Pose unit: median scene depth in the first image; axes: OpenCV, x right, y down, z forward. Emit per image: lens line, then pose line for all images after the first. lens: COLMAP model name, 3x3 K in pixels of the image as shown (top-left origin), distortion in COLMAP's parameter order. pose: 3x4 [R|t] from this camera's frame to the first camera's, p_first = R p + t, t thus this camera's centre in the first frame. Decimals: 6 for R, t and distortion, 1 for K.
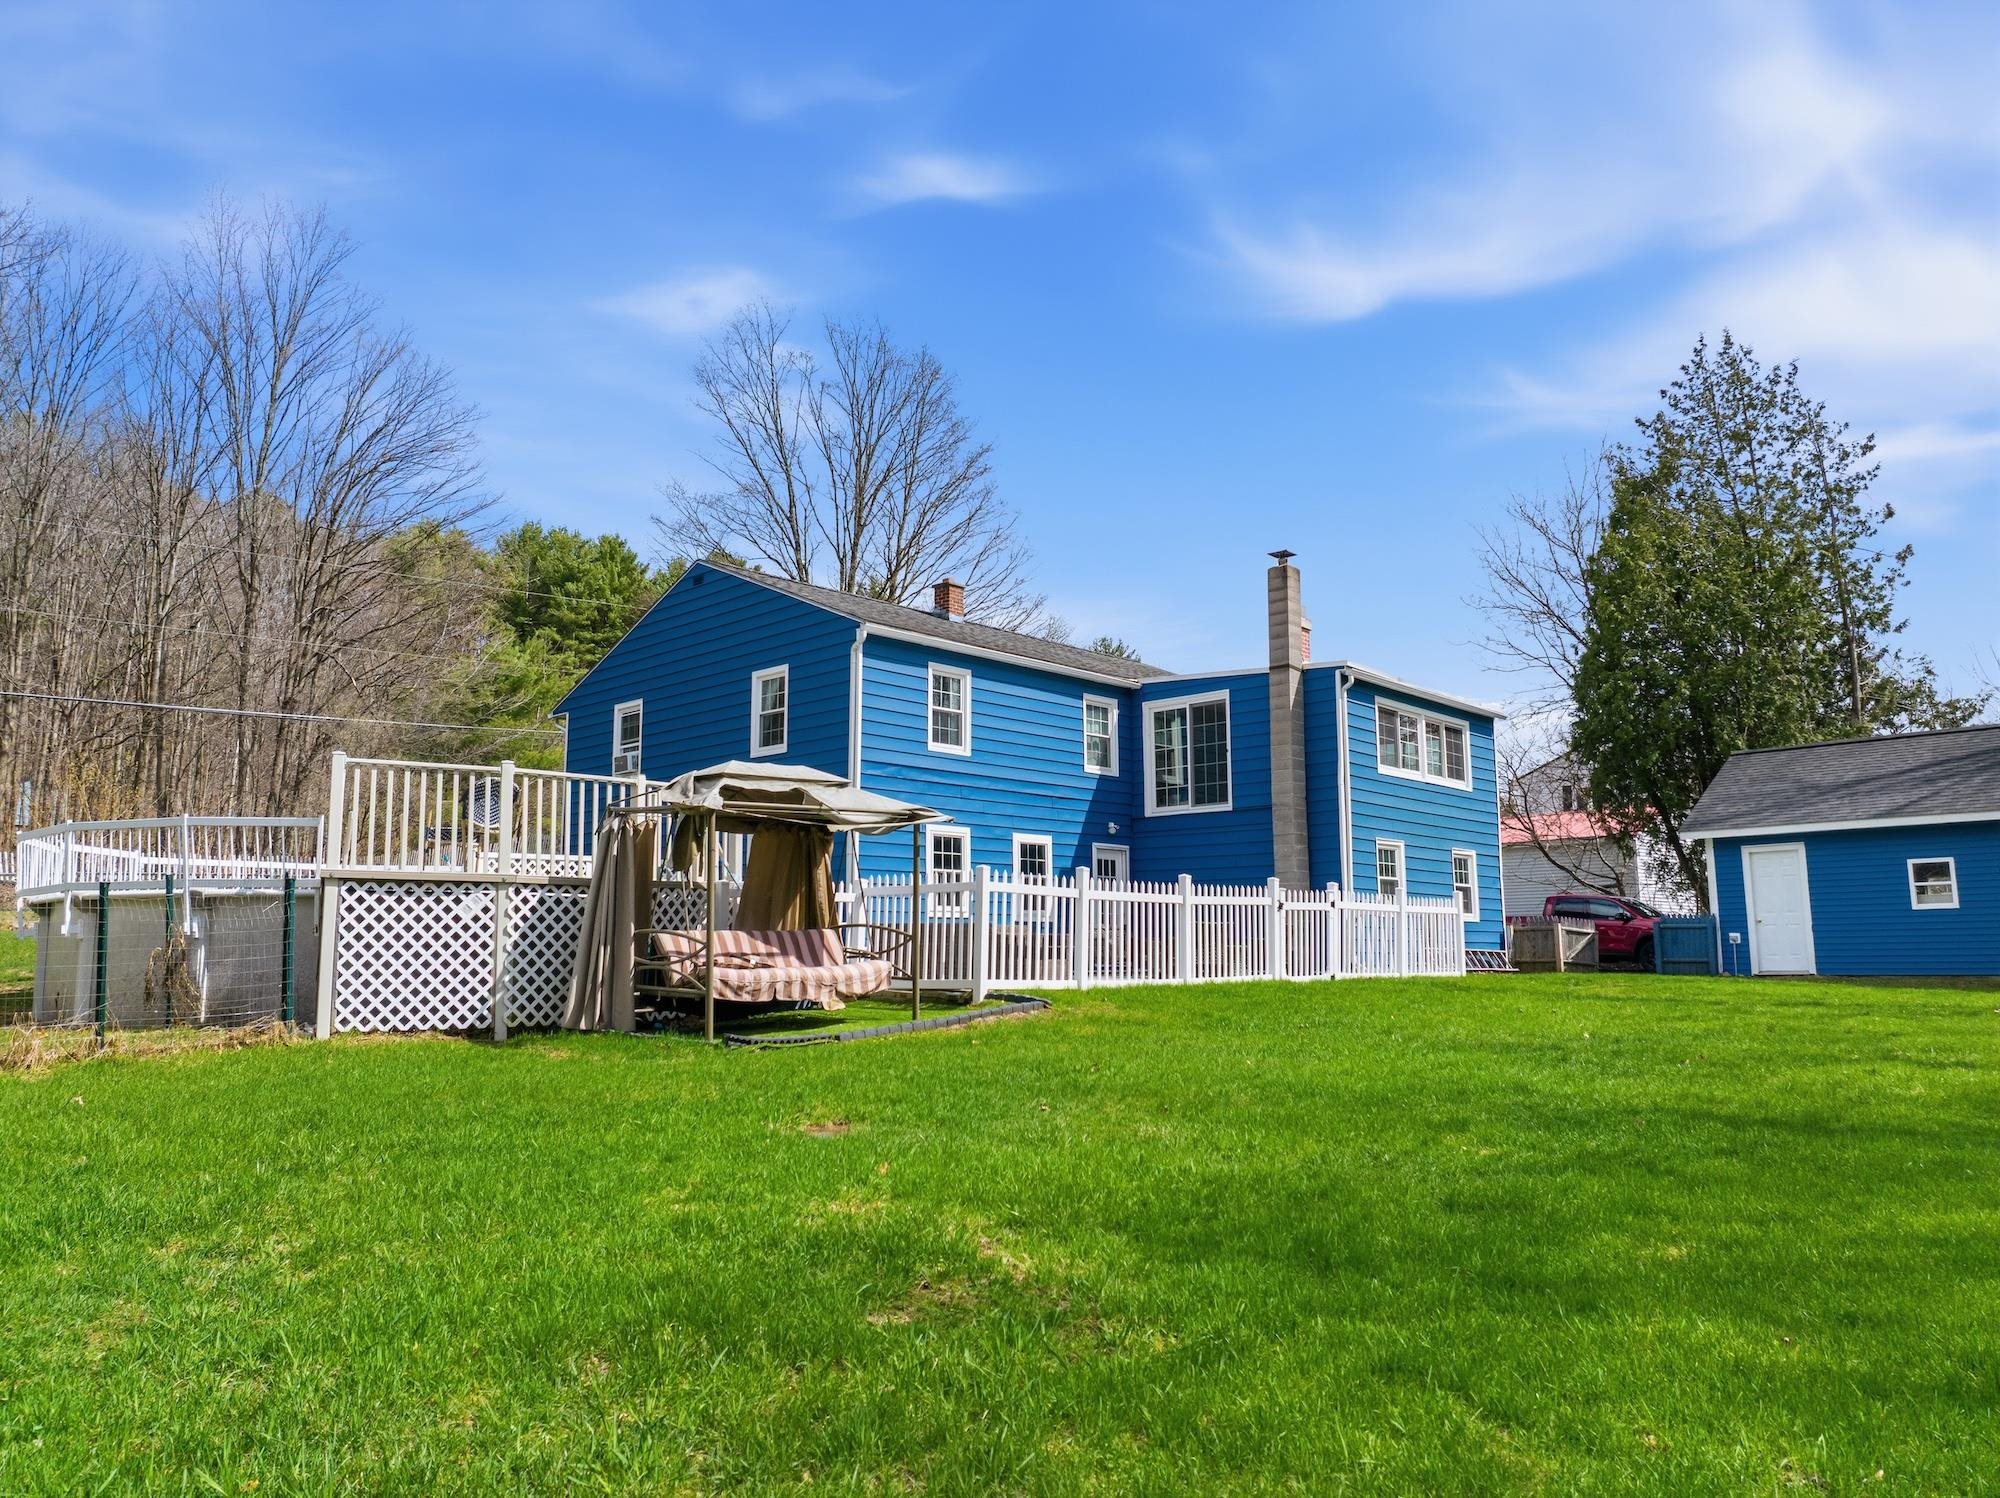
lens RADIAL K [[1414.5, 0, 1006.1], [0, 1414.5, 750.0], [0, 0, 1]] dist [-0.037513, 0.013037]
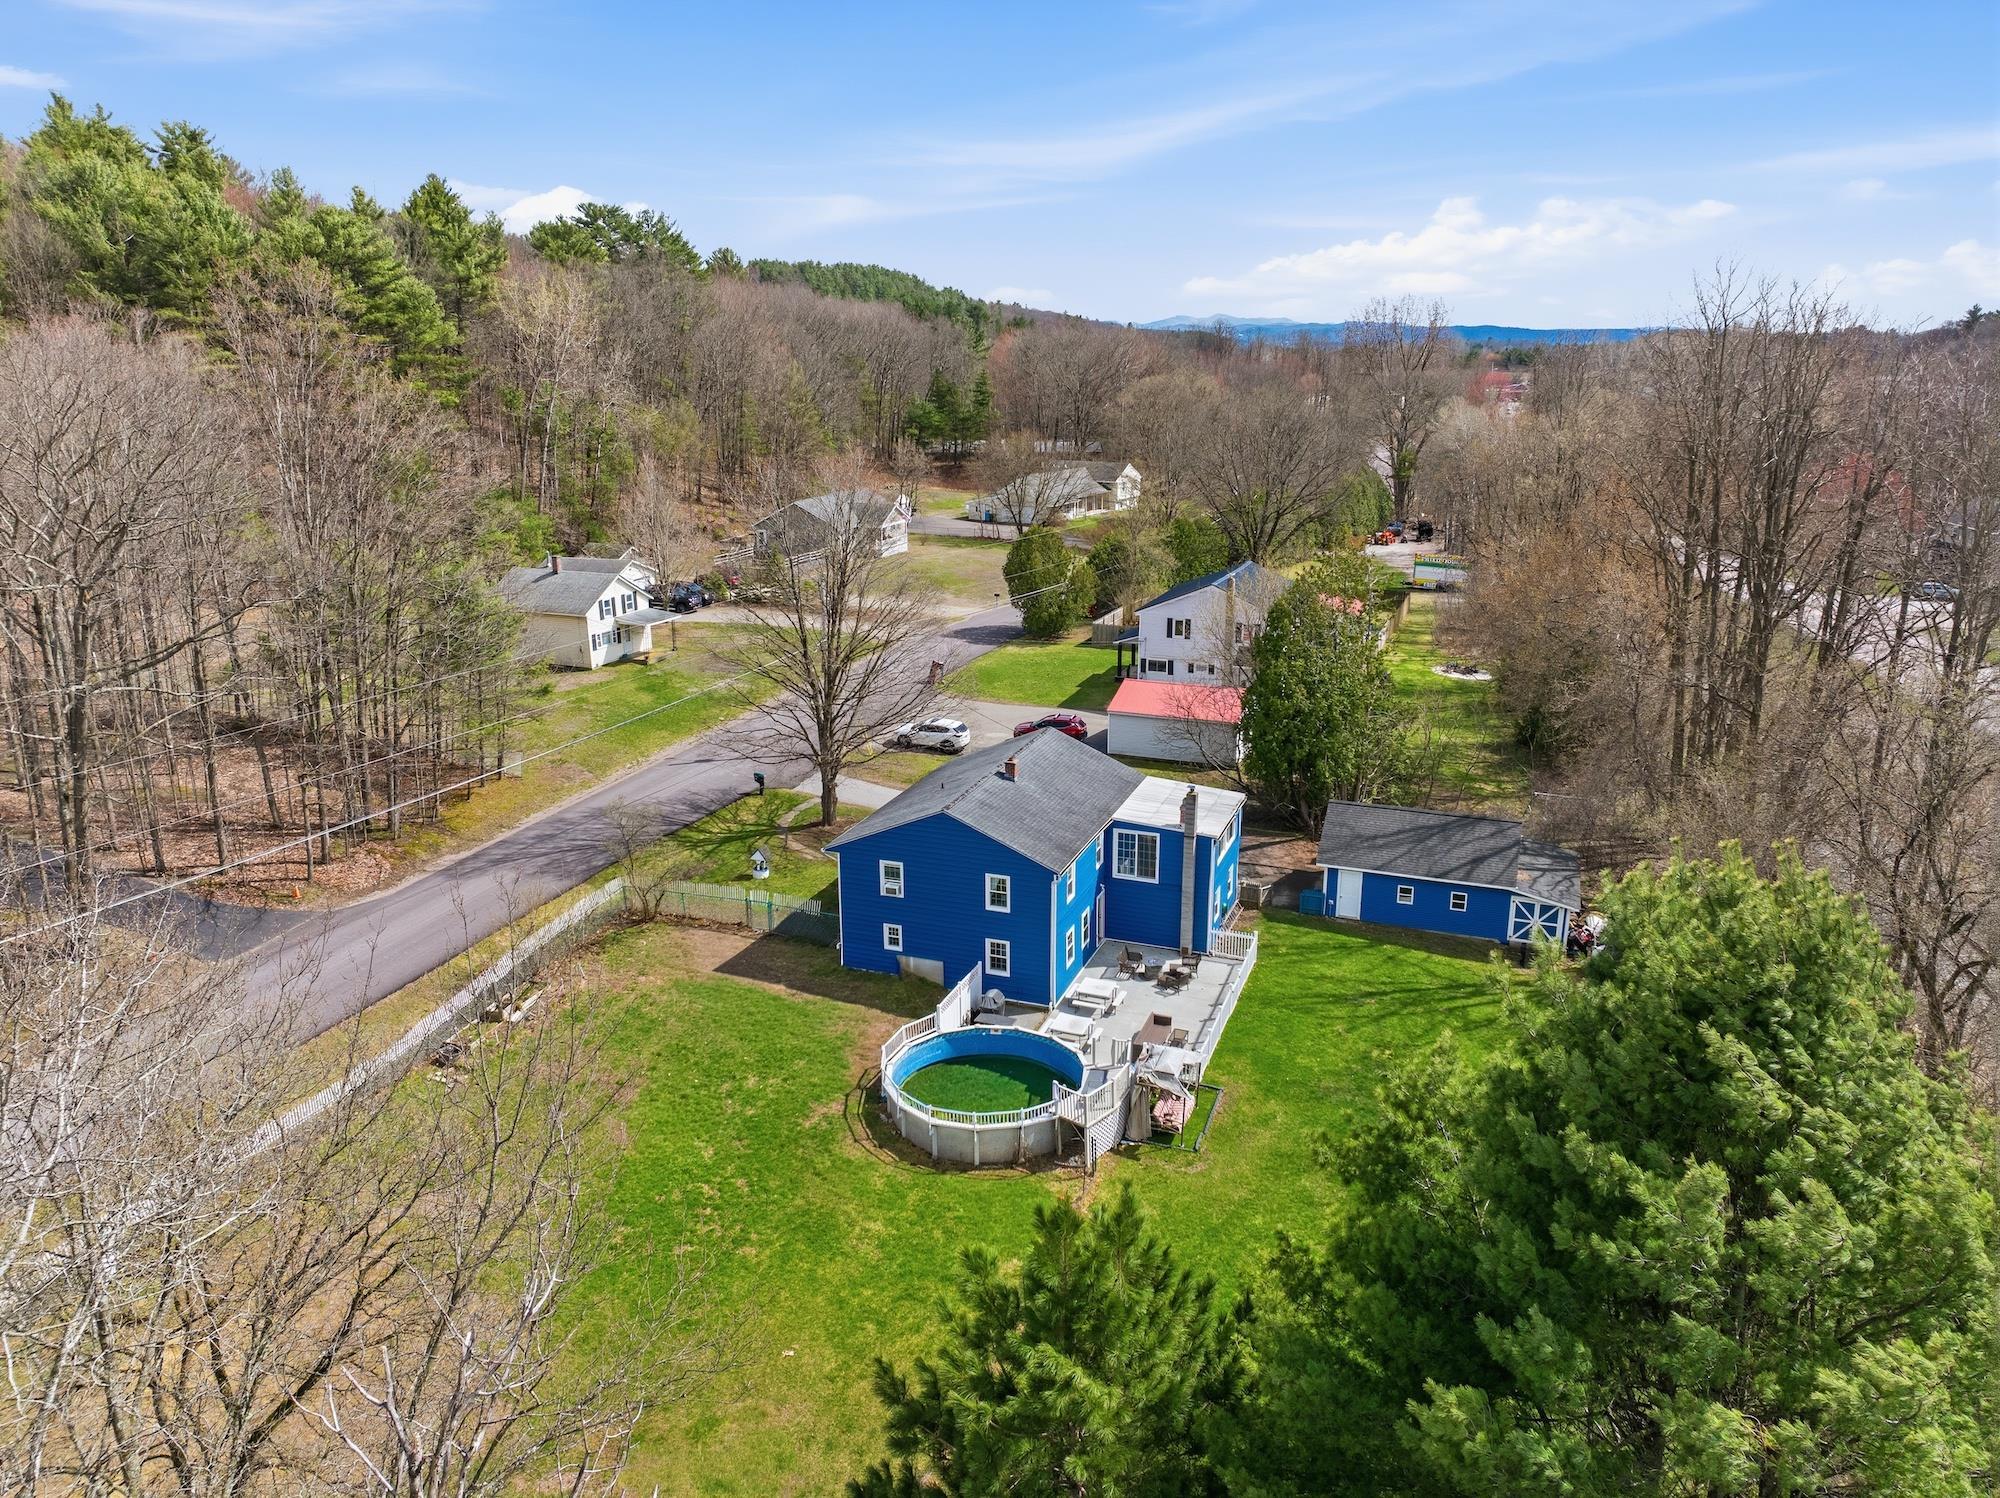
lens RADIAL K [[1414.5, 0, 1018.0], [0, 1414.5, 751.6], [0, 0, 1]] dist [-0.037513, 0.013037]
pose [[0.916176, -0.095967, 0.389117, -0.948721], [-0.069513, 0.918142, 0.390107, -1.064436], [-0.394702, -0.384455, 0.834509, -0.778879]]
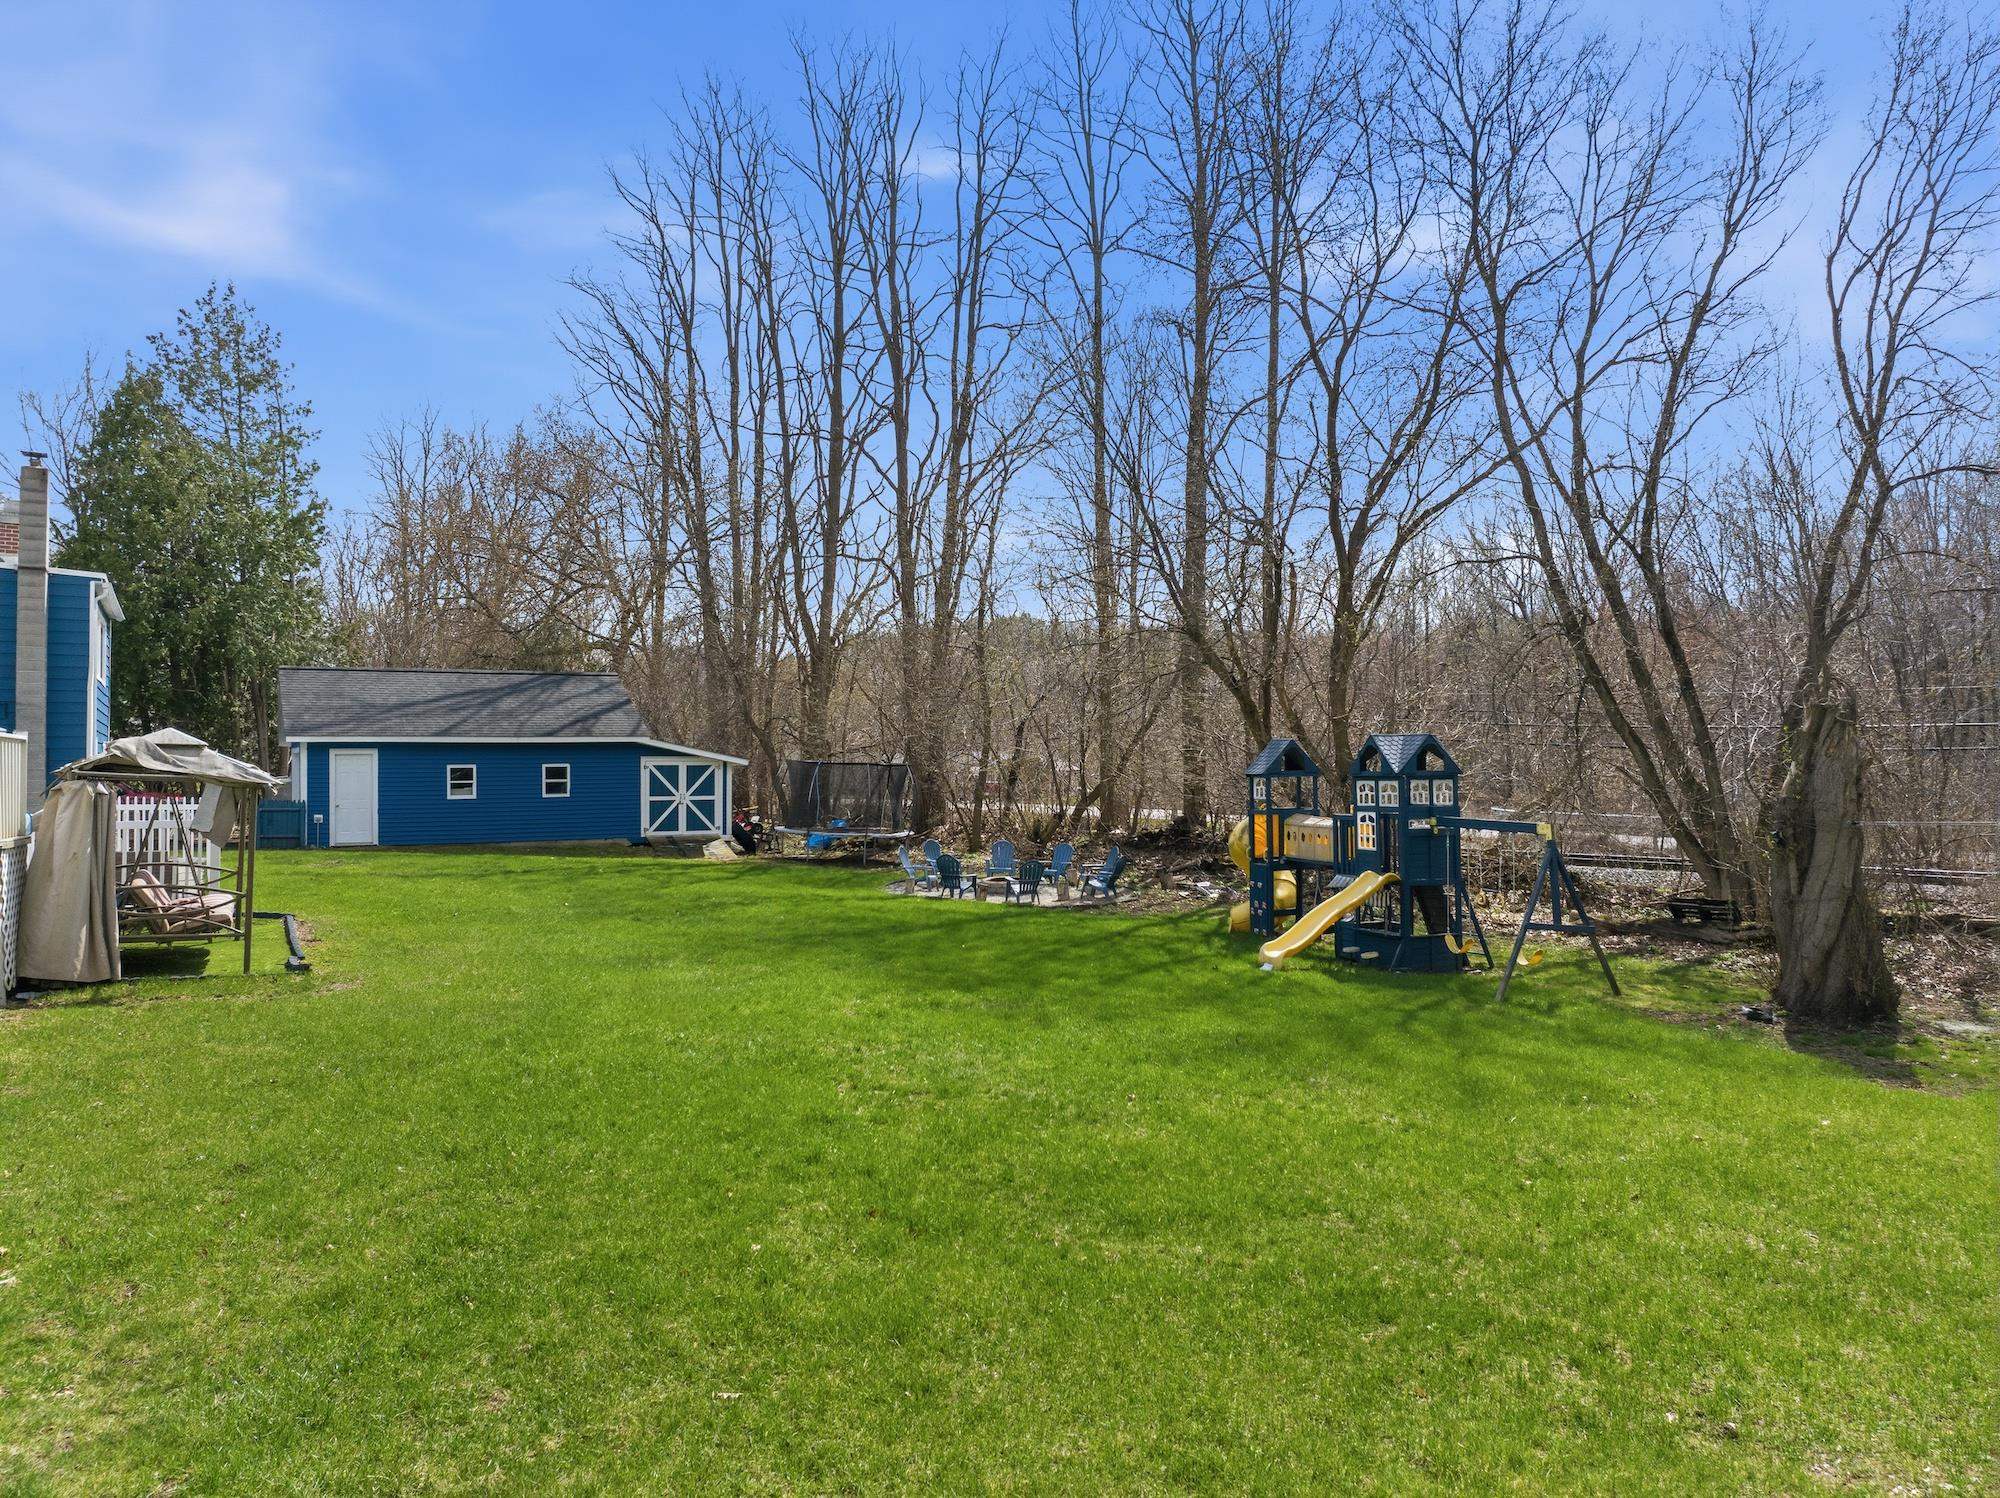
lens RADIAL K [[1414.5, 0, 990.4], [0, 1414.5, 750.3], [0, 0, 1]] dist [-0.037513, 0.013037]
pose [[0.302806, 0.017807, 0.952886, -0.540542], [-0.135436, 0.990482, 0.024529, -0.045987], [-0.943380, -0.136483, 0.302336, 0.024844]]
